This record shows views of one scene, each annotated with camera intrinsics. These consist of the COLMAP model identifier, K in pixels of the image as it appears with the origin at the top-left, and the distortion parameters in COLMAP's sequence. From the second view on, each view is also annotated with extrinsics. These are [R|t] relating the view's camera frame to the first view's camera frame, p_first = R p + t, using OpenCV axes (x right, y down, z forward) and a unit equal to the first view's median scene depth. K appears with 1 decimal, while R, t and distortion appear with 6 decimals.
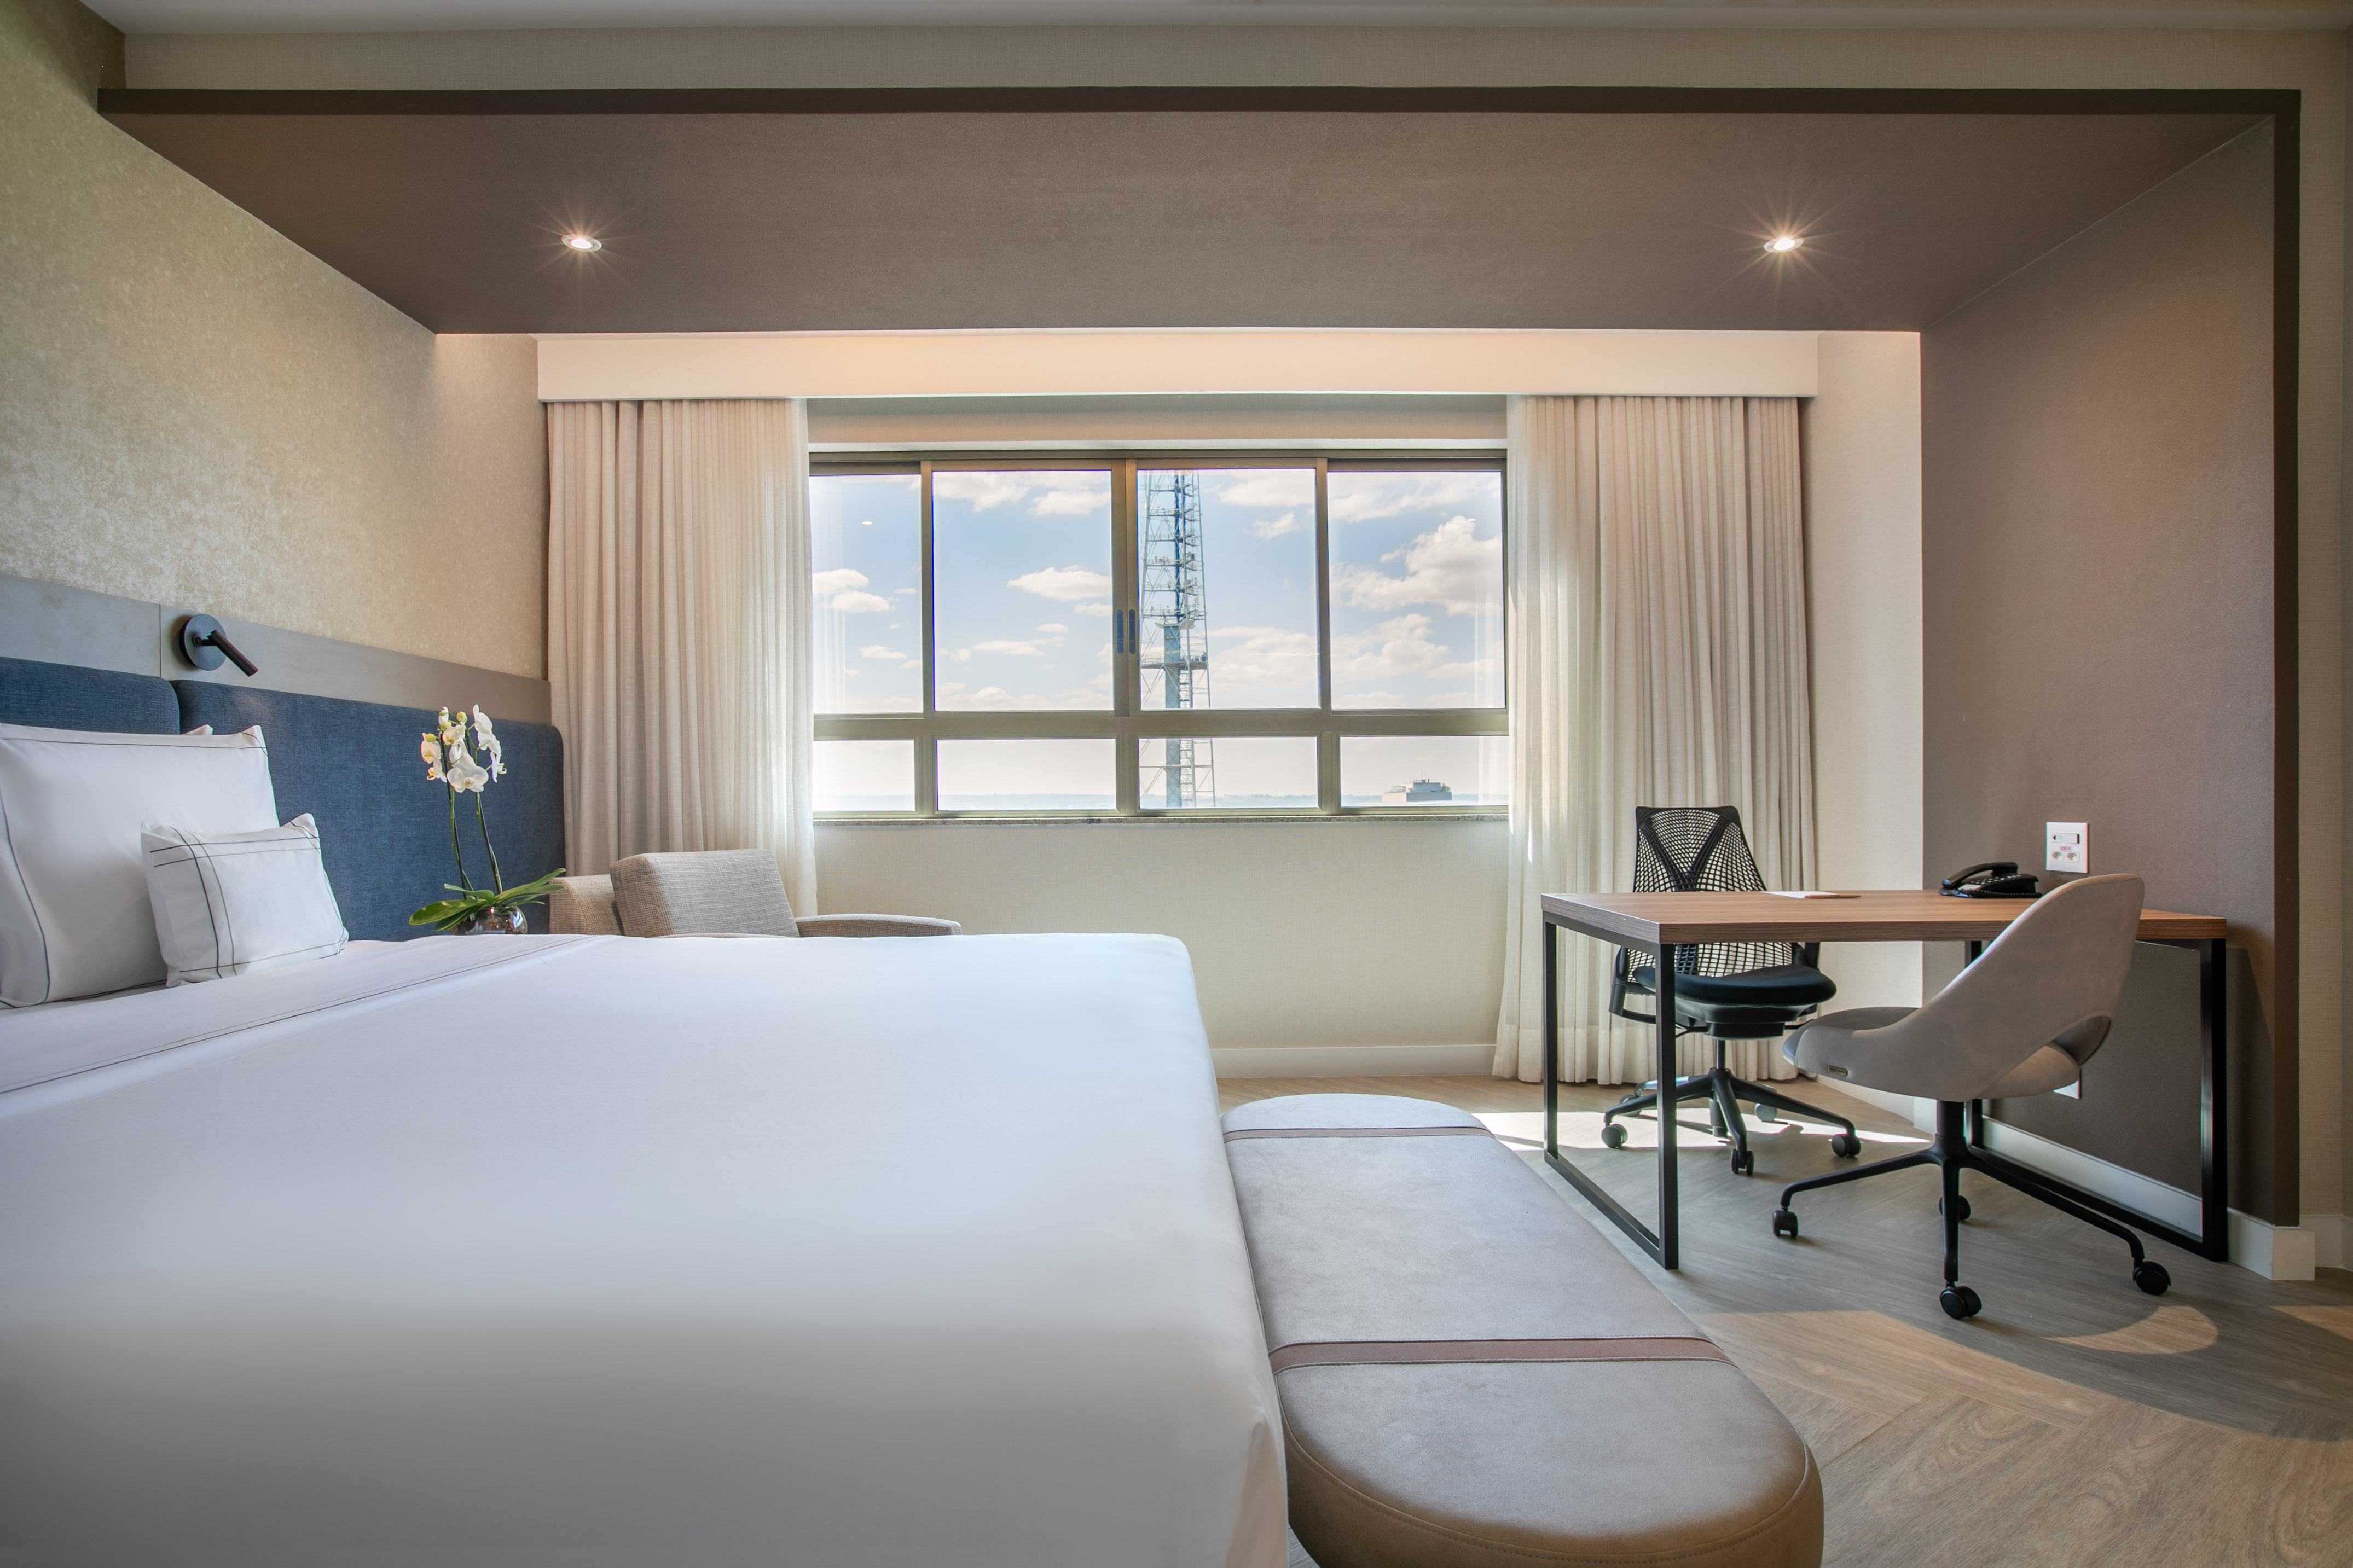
lens RADIAL K [[1243.2, 0, 1159.2], [0, 1243.2, 794.4], [0, 0, 1]] dist [-0.023993, 0.010638]
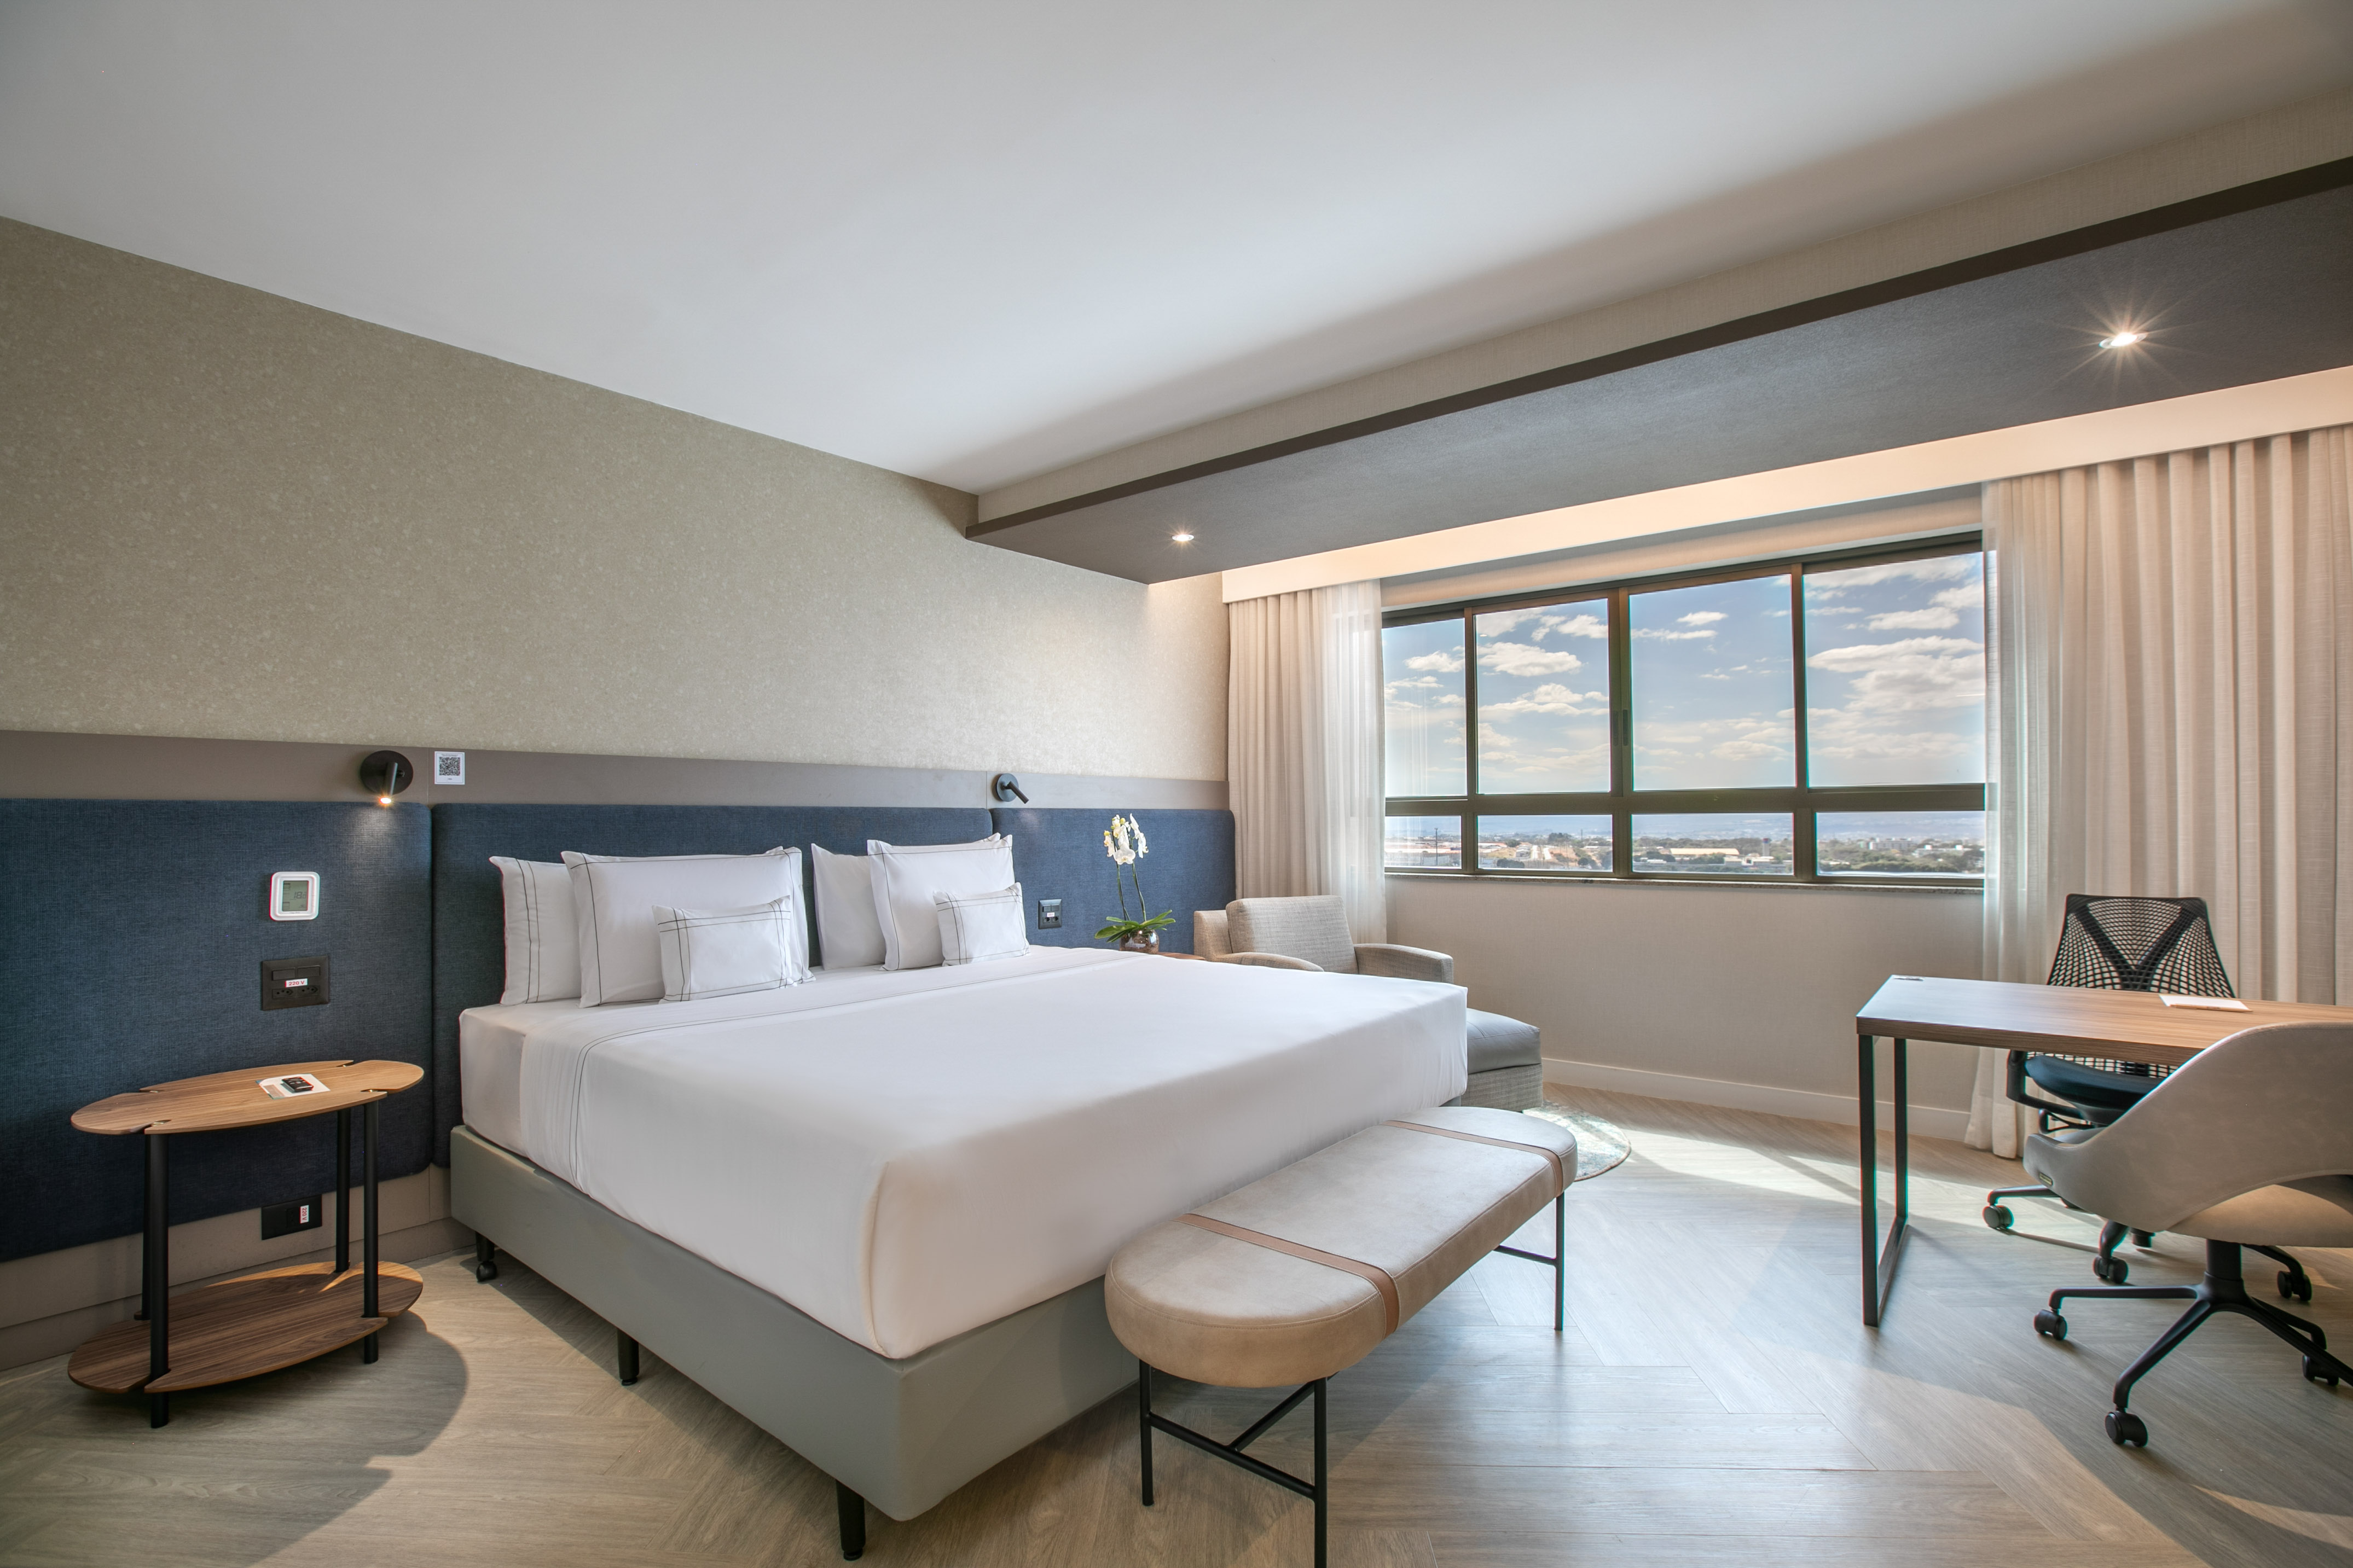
lens RADIAL K [[1043.6, 0, 1191.4], [0, 1043.6, 795.2], [0, 0, 1]] dist [-0.004982, 0.000460]
pose [[0.785157, -0.013741, -0.619144, 0.383681], [0.003745, 0.999841, -0.017440, -0.063626], [0.619285, 0.011374, 0.785084, -0.101480]]
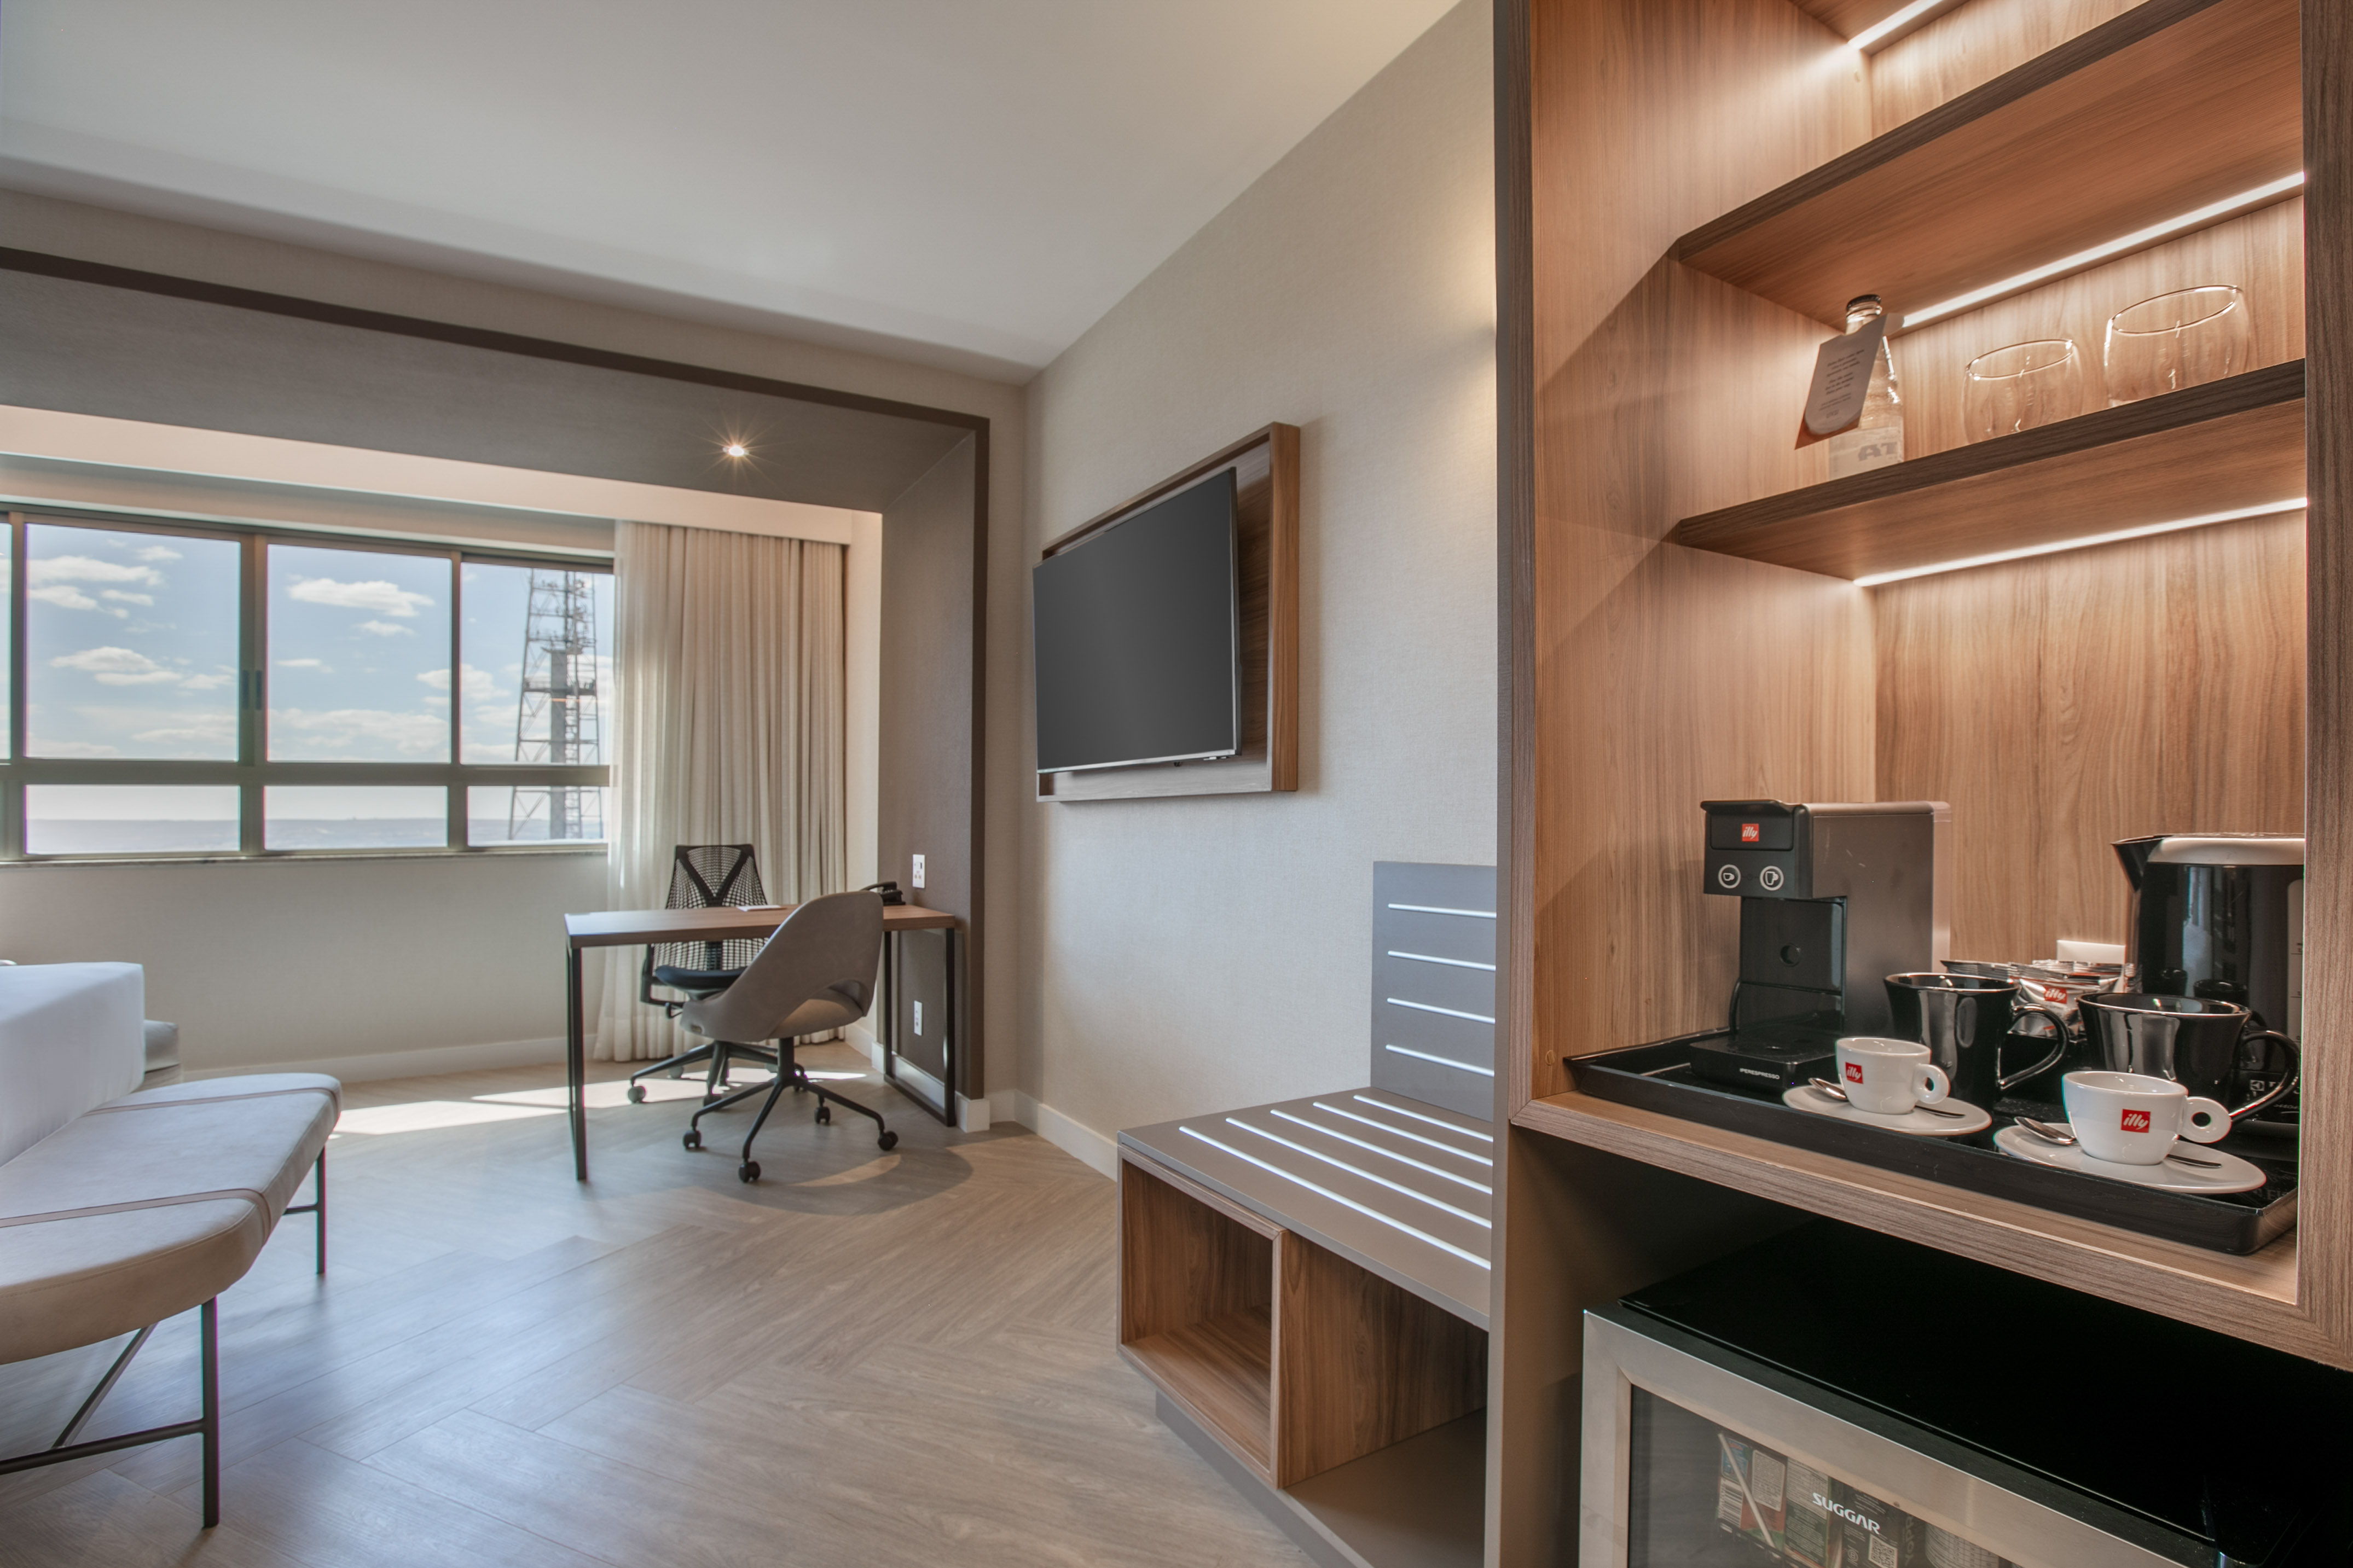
lens RADIAL K [[1111.4, 0, 1117.9], [0, 1111.4, 802.8], [0, 0, 1]] dist [-0.033886, 0.000551]
pose [[0.881105, 0.004815, 0.472896, 0.264118], [0.002367, 0.999891, -0.014593, -0.018929], [-0.472915, 0.013977, 0.880997, -0.293701]]
